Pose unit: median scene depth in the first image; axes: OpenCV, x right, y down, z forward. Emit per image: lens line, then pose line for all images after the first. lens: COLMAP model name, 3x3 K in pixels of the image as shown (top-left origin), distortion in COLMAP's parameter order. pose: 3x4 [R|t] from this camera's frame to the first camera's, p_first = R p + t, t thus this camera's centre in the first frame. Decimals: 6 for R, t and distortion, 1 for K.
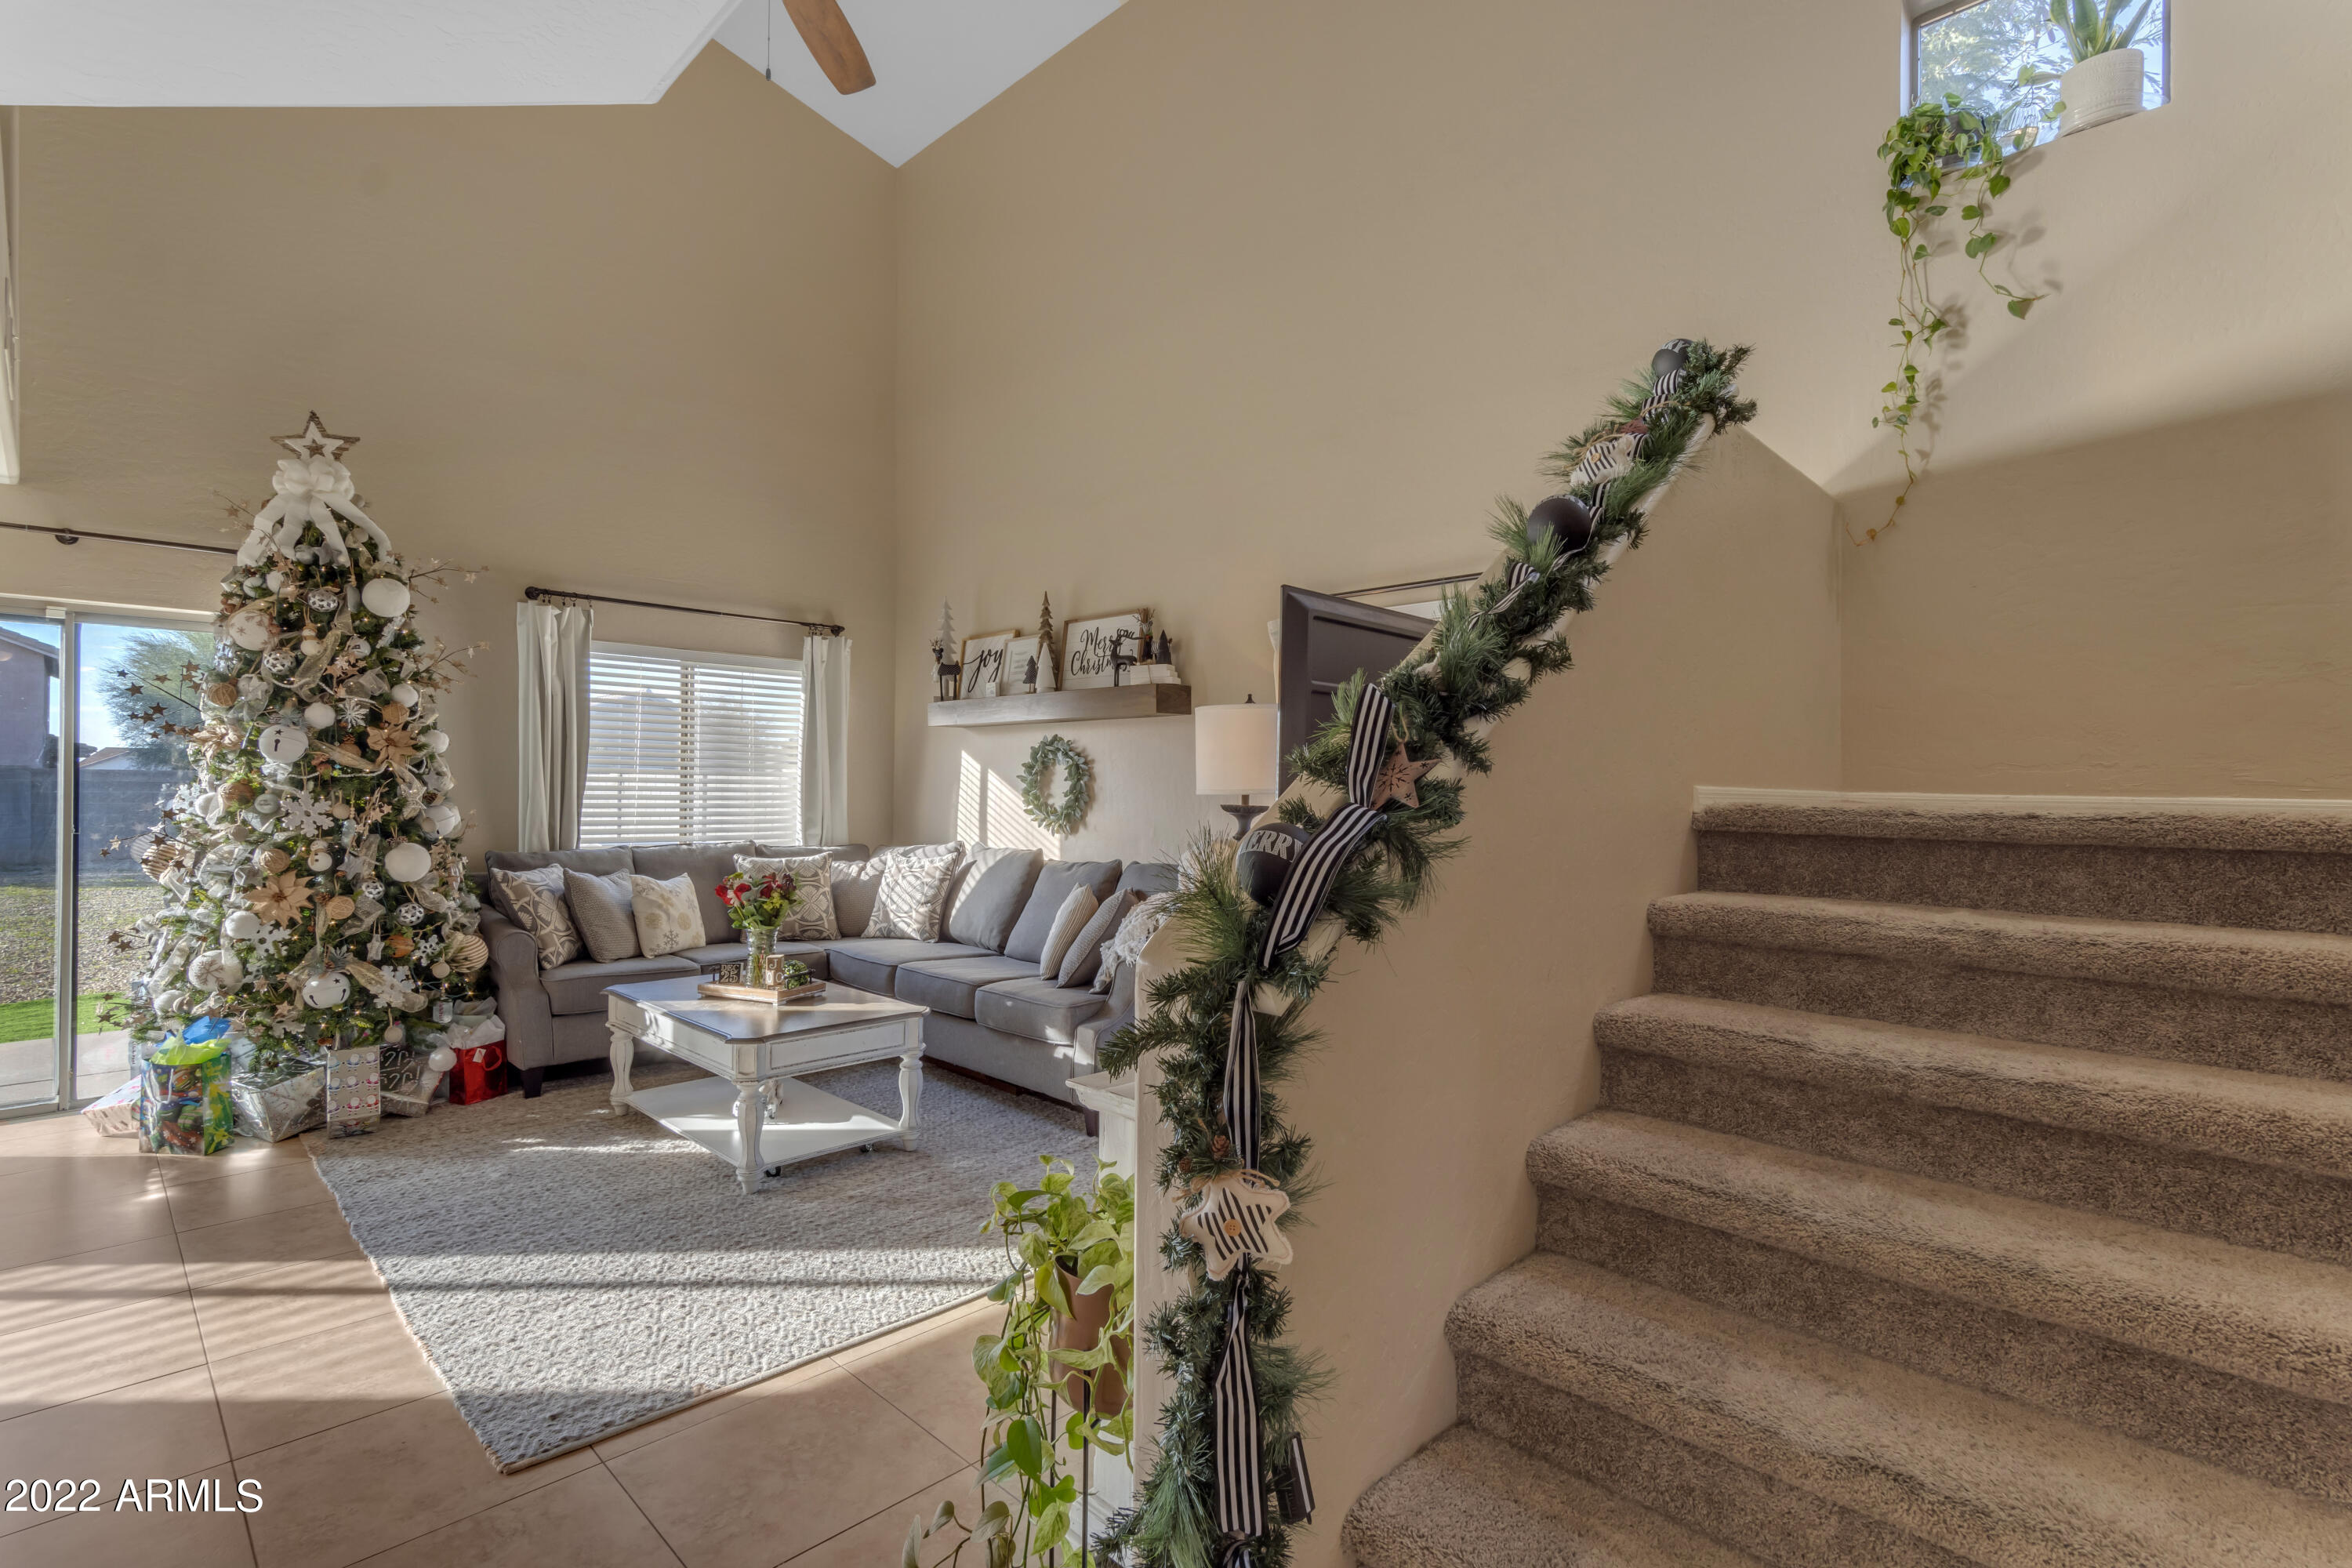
lens RADIAL K [[1089.7, 0, 1165.7], [0, 1089.7, 779.5], [0, 0, 1]] dist [-0.002601, 0.000566]
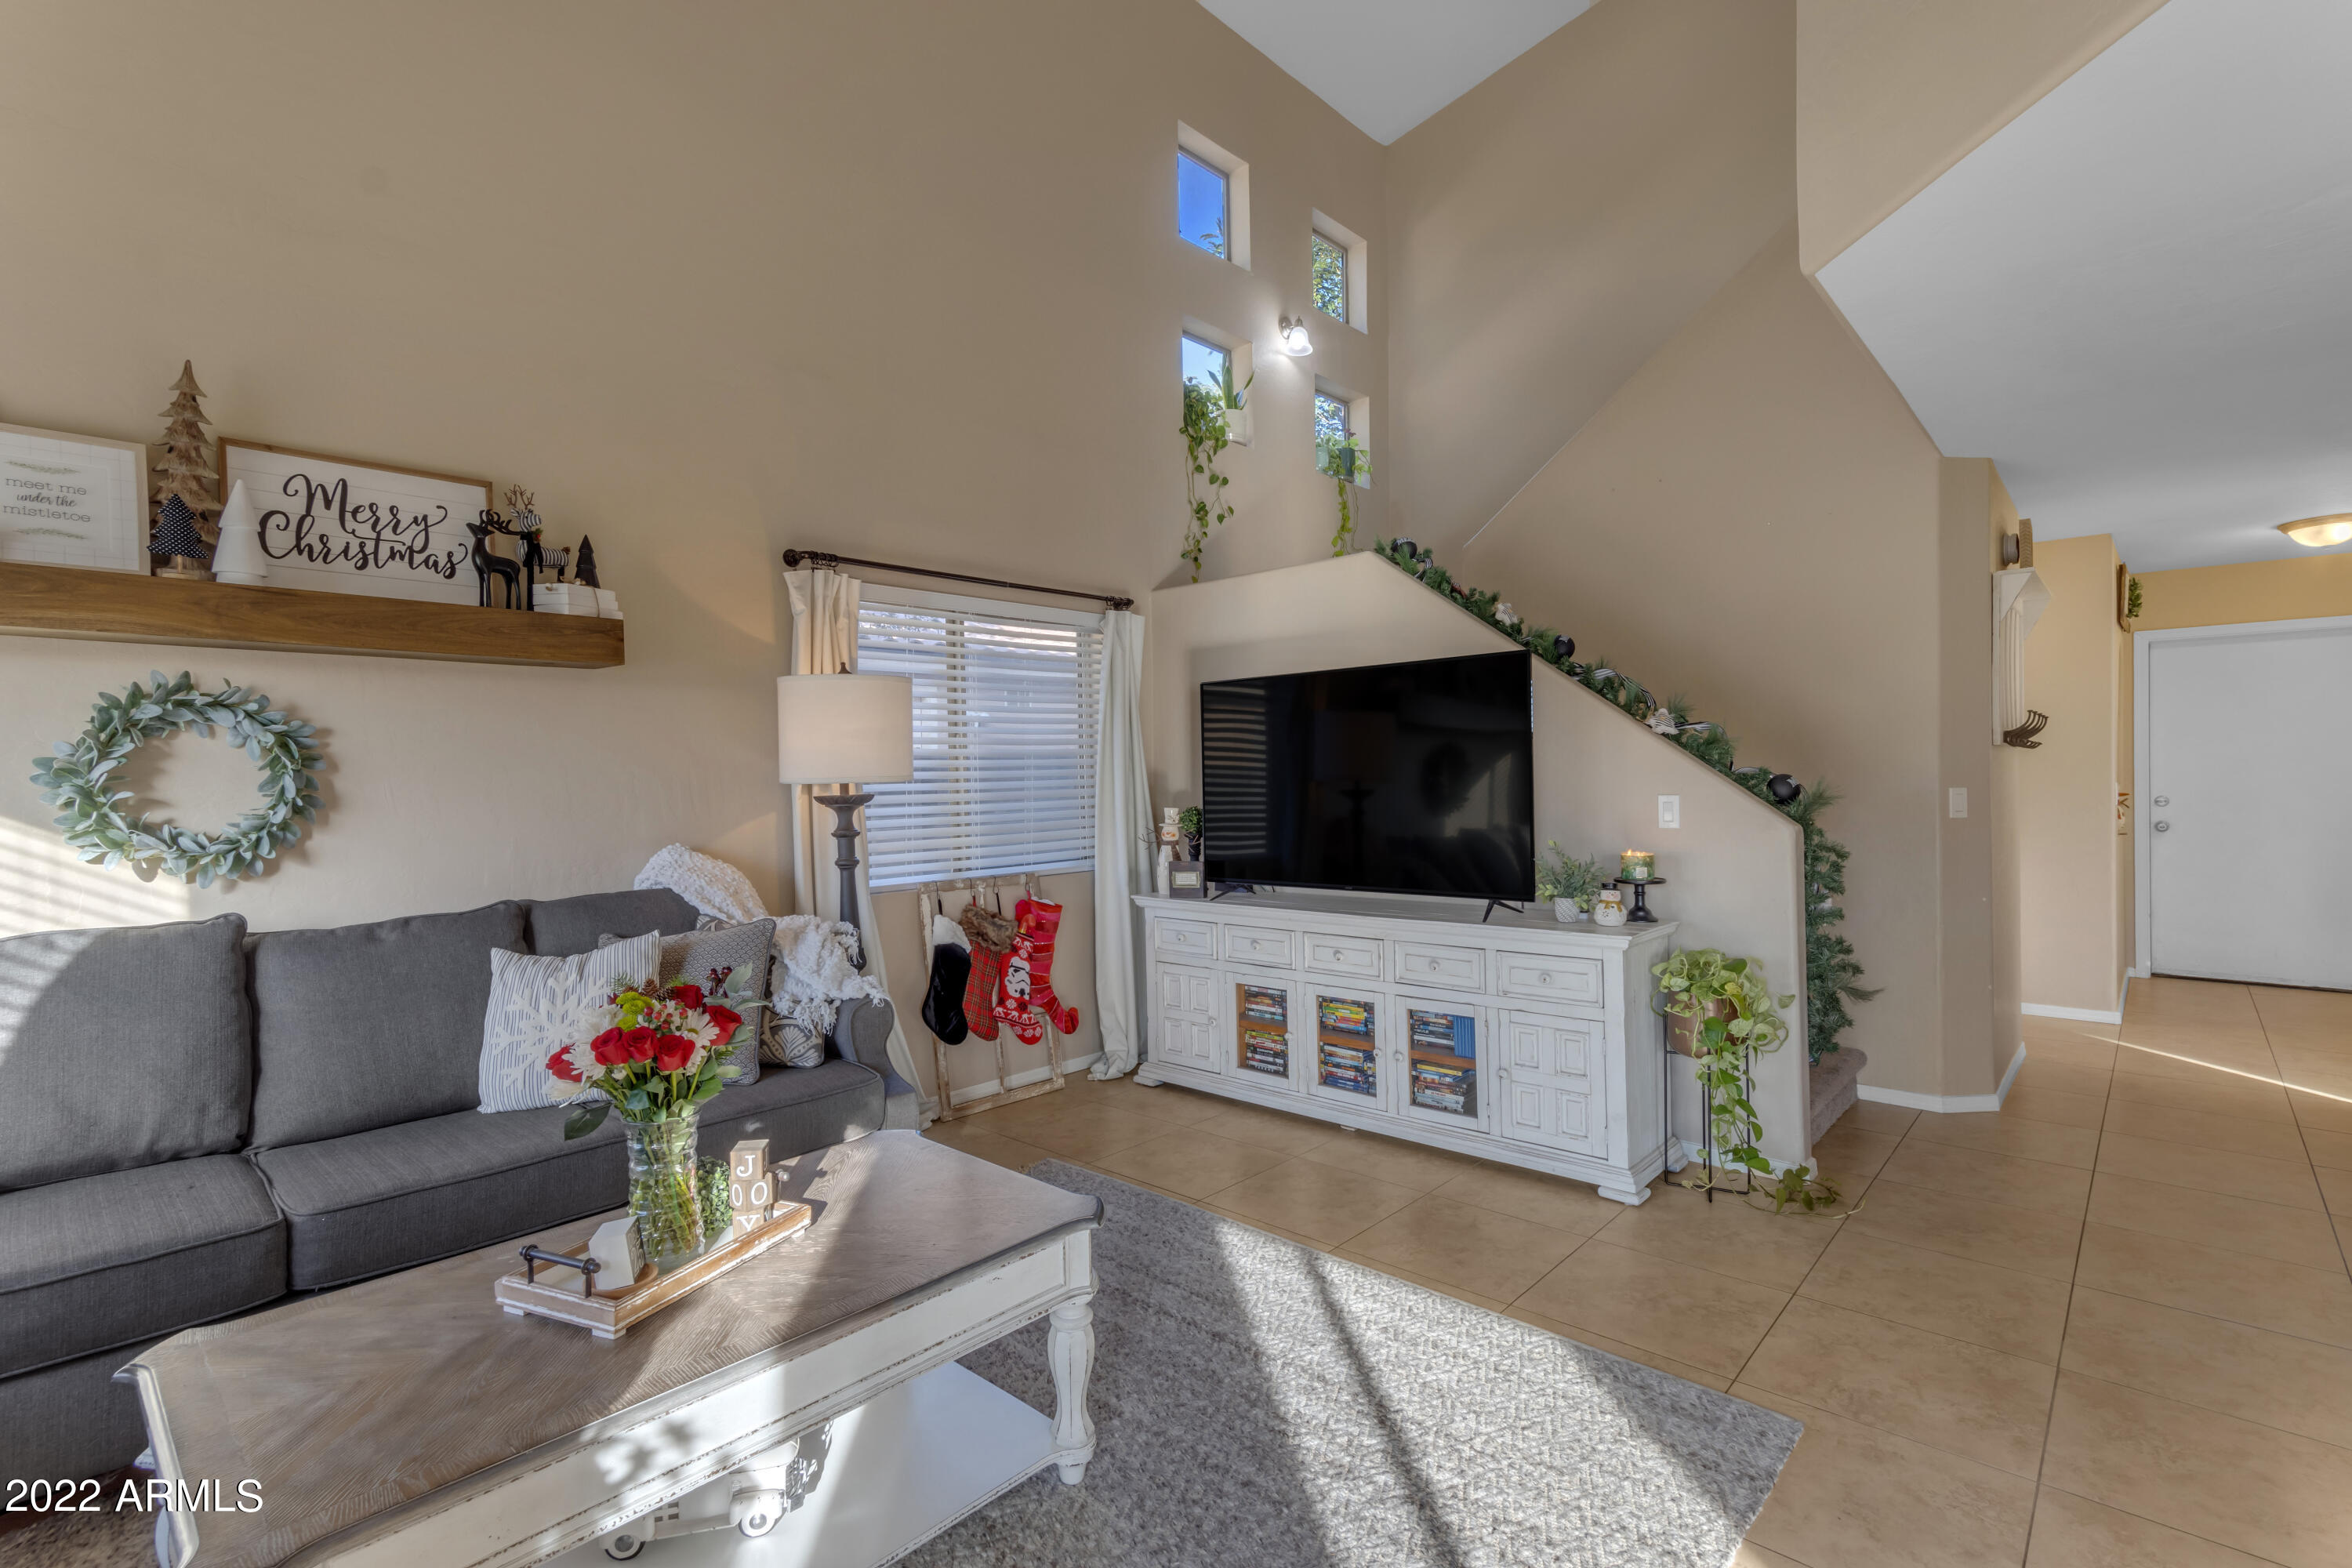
lens RADIAL K [[1089.7, 0, 1175.1], [0, 1089.7, 792.7], [0, 0, 1]] dist [-0.002601, 0.000566]
pose [[-0.042418, -0.020148, 0.998897, -0.777525], [0.012021, 0.999714, 0.020674, 0.007194], [-0.999028, 0.012884, -0.042164, 0.793843]]
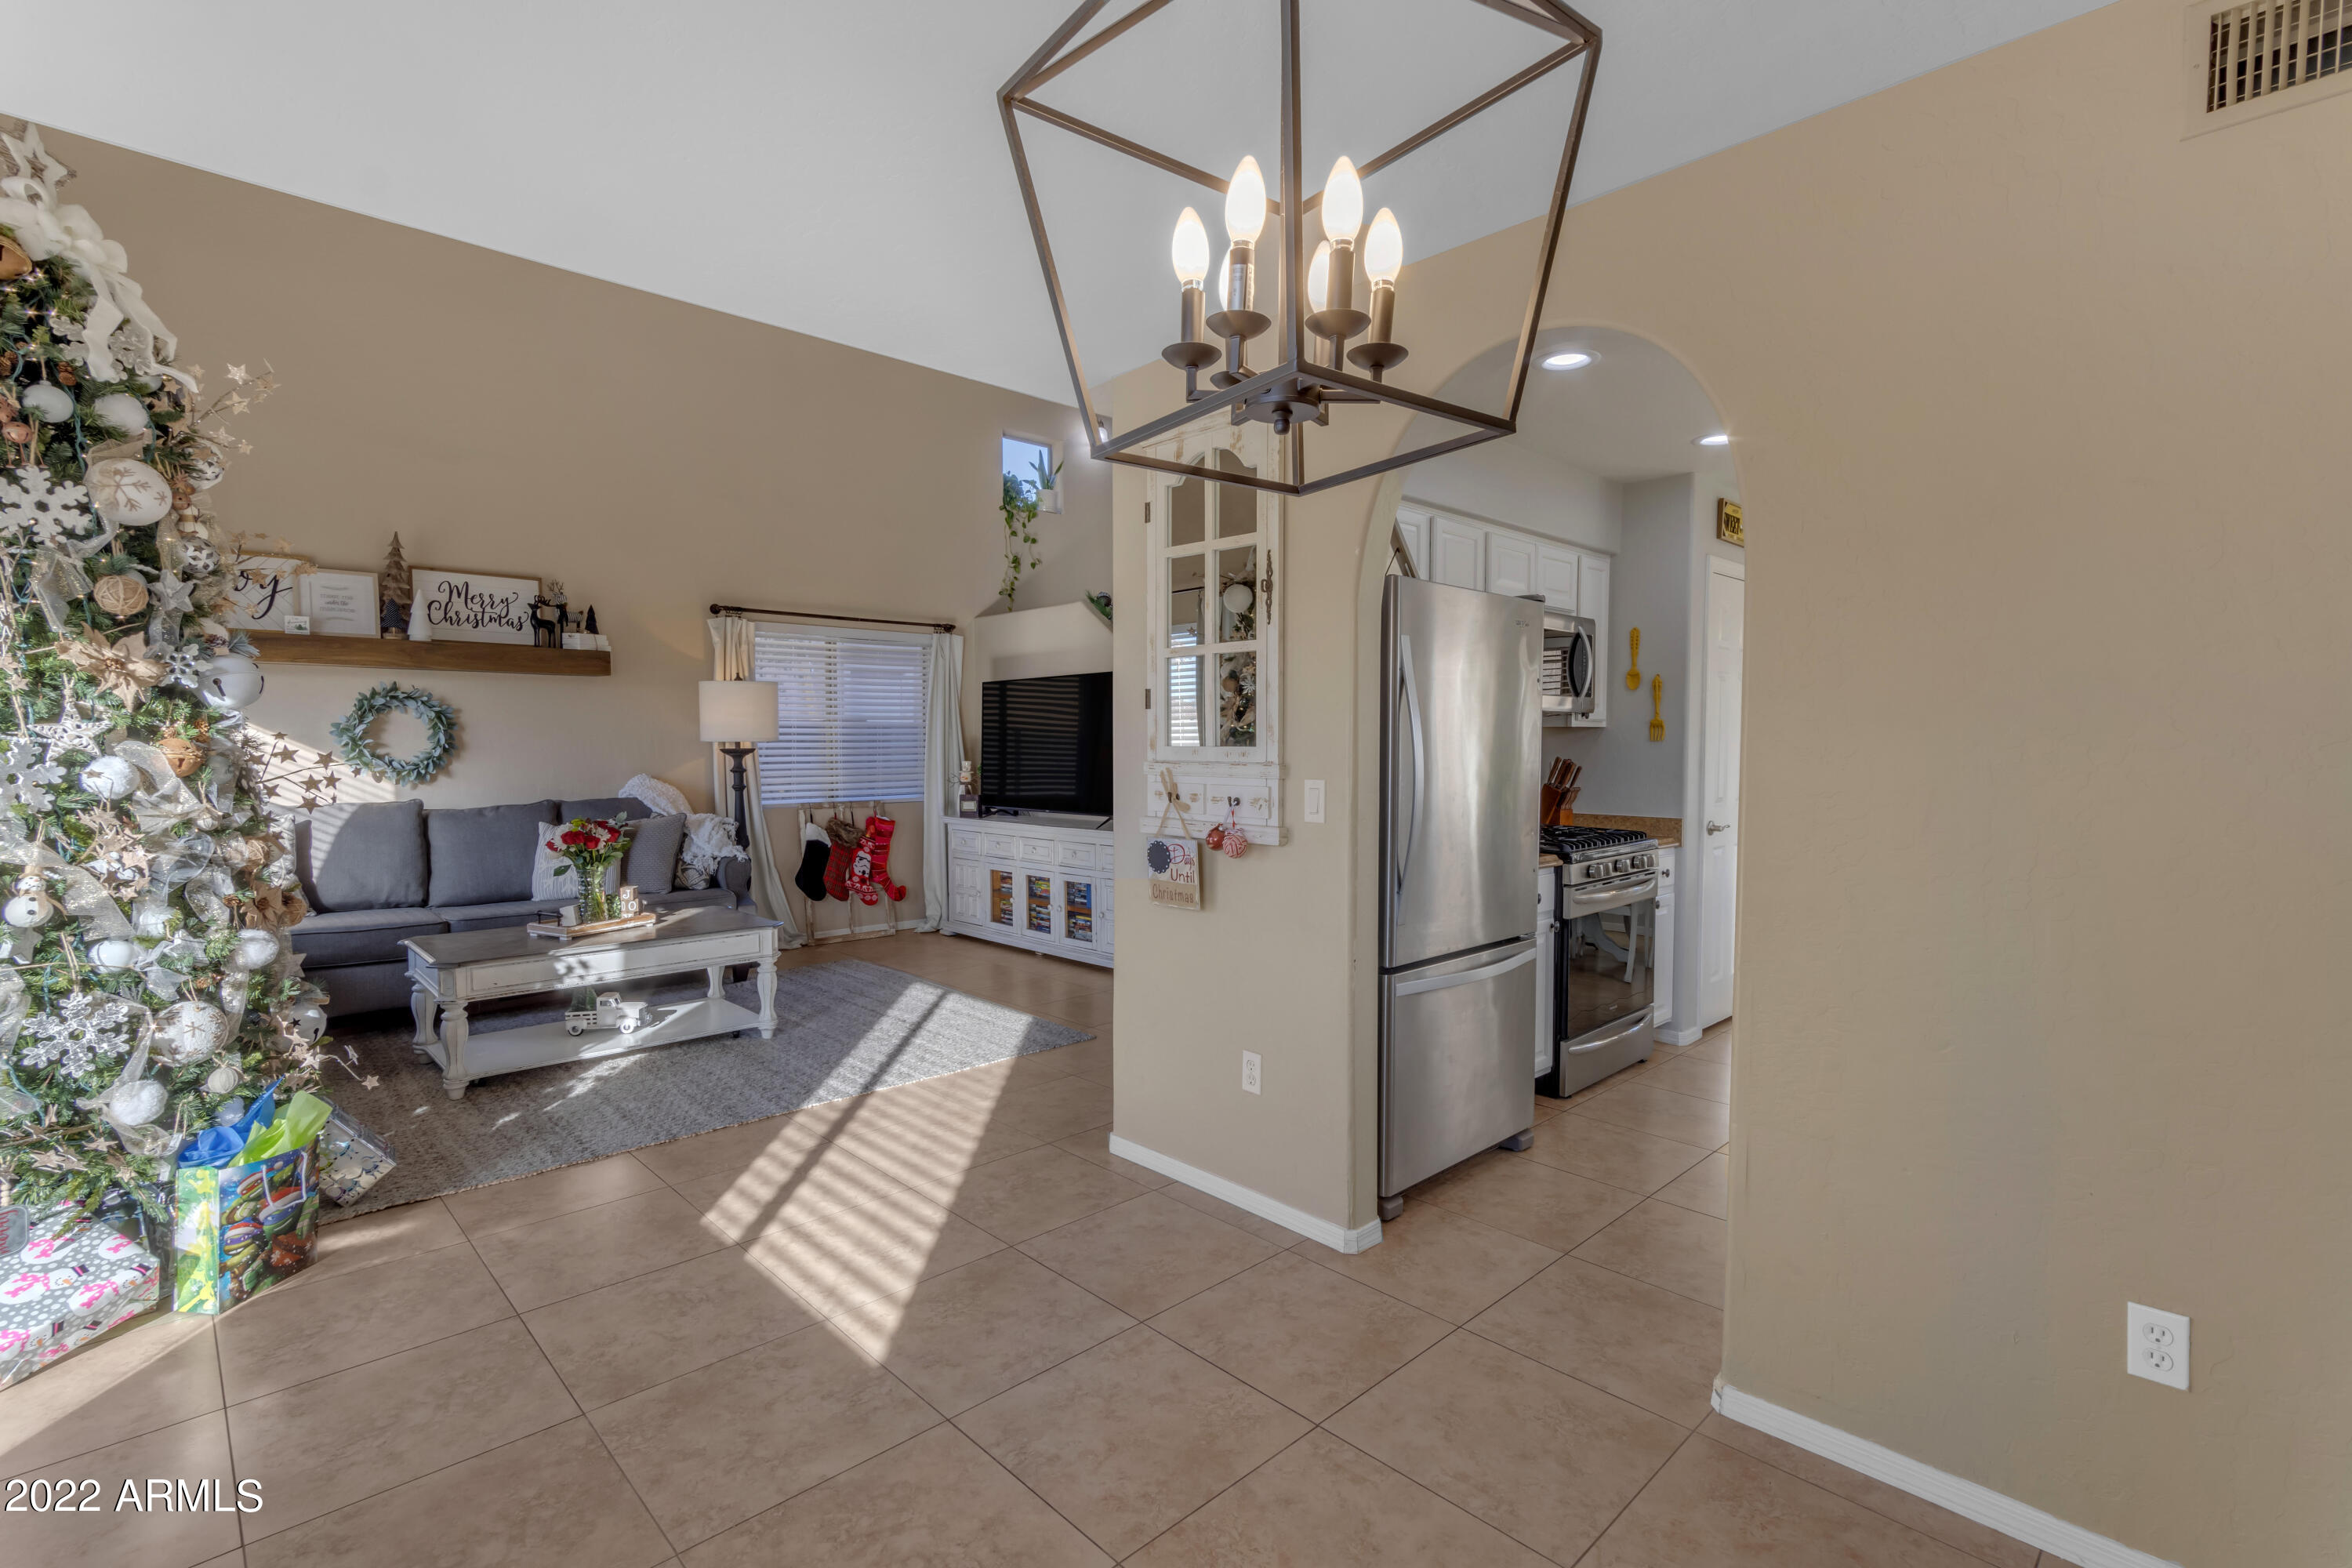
lens RADIAL K [[1089.7, 0, 1177.0], [0, 1089.7, 796.7], [0, 0, 1]] dist [-0.002601, 0.000566]
pose [[0.023138, -0.055939, 0.998166, -1.394530], [-0.005860, 0.998409, 0.056088, 0.002265], [-0.999715, -0.007147, 0.022773, 0.382010]]
